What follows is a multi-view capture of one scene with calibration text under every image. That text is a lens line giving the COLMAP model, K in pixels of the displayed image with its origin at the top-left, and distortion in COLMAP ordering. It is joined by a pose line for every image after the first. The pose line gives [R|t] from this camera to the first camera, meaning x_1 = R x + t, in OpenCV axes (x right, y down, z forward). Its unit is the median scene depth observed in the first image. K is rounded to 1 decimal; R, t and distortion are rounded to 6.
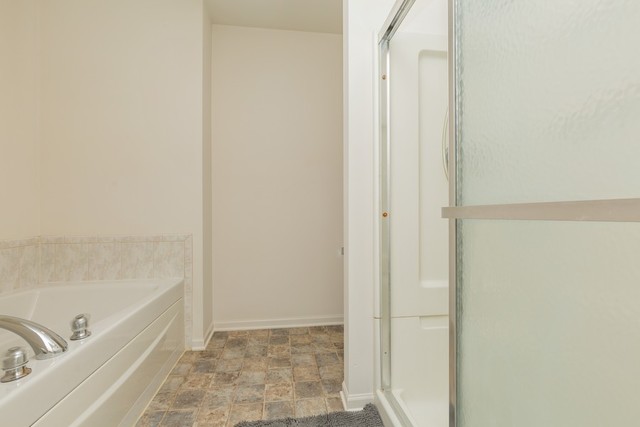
lens RADIAL K [[291.3, 0, 318.7], [0, 291.3, 212.7], [0, 0, 1]] dist [0.001773, -0.000497]
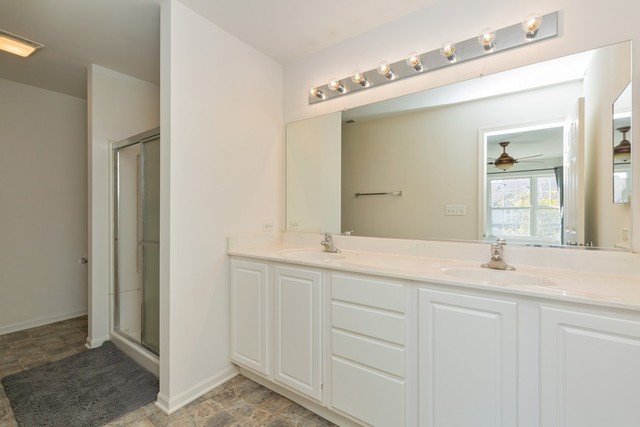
lens RADIAL K [[291.3, 0, 319.1], [0, 291.3, 211.8], [0, 0, 1]] dist [0.001773, -0.000497]
pose [[0.698402, -0.000056, 0.715706, -0.162346], [0.000586, 1.000000, -0.000494, -0.125803], [-0.715706, 0.000765, 0.698401, -0.987175]]
